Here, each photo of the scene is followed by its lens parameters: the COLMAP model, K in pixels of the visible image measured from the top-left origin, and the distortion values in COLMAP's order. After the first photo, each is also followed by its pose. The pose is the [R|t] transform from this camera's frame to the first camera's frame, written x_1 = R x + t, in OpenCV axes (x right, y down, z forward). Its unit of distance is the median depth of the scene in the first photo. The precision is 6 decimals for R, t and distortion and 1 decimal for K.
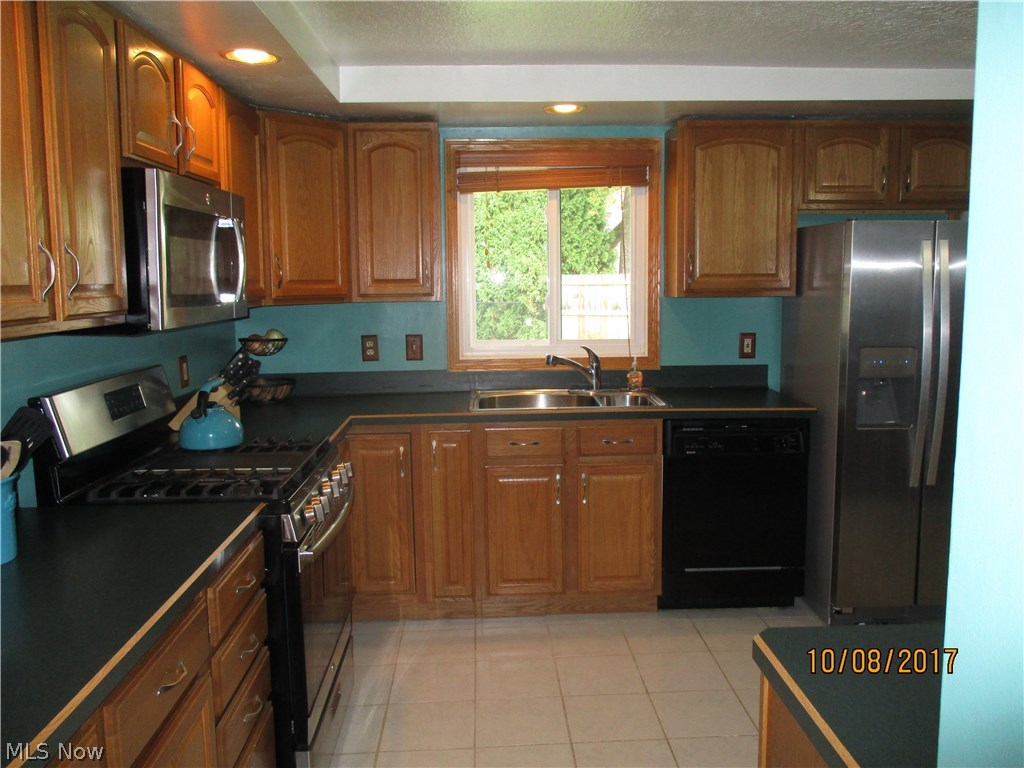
lens RADIAL K [[863.7, 0, 521.5], [0, 863.7, 380.7], [0, 0, 1]] dist [-0.019911, 0.003378]
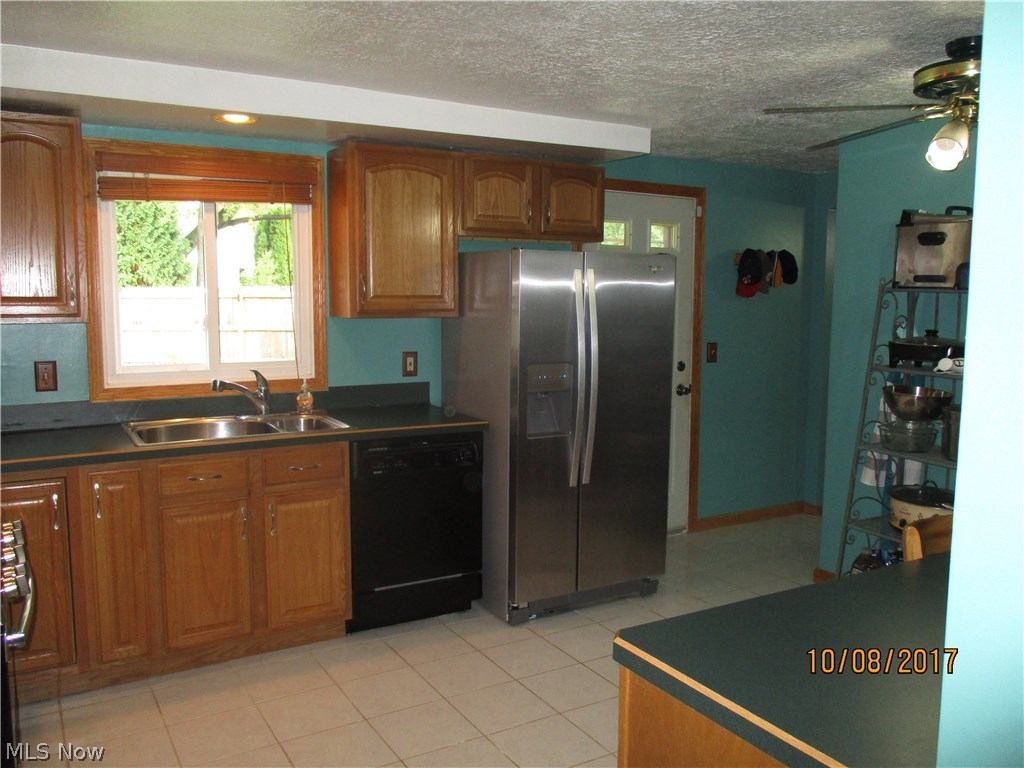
lens RADIAL K [[863.7, 0, 523.6], [0, 863.7, 380.0], [0, 0, 1]] dist [-0.019911, 0.003378]
pose [[0.878111, -0.033436, 0.477287, -0.125216], [0.040891, 0.999150, -0.005237, -0.011809], [-0.476706, 0.024116, 0.878732, 0.029684]]
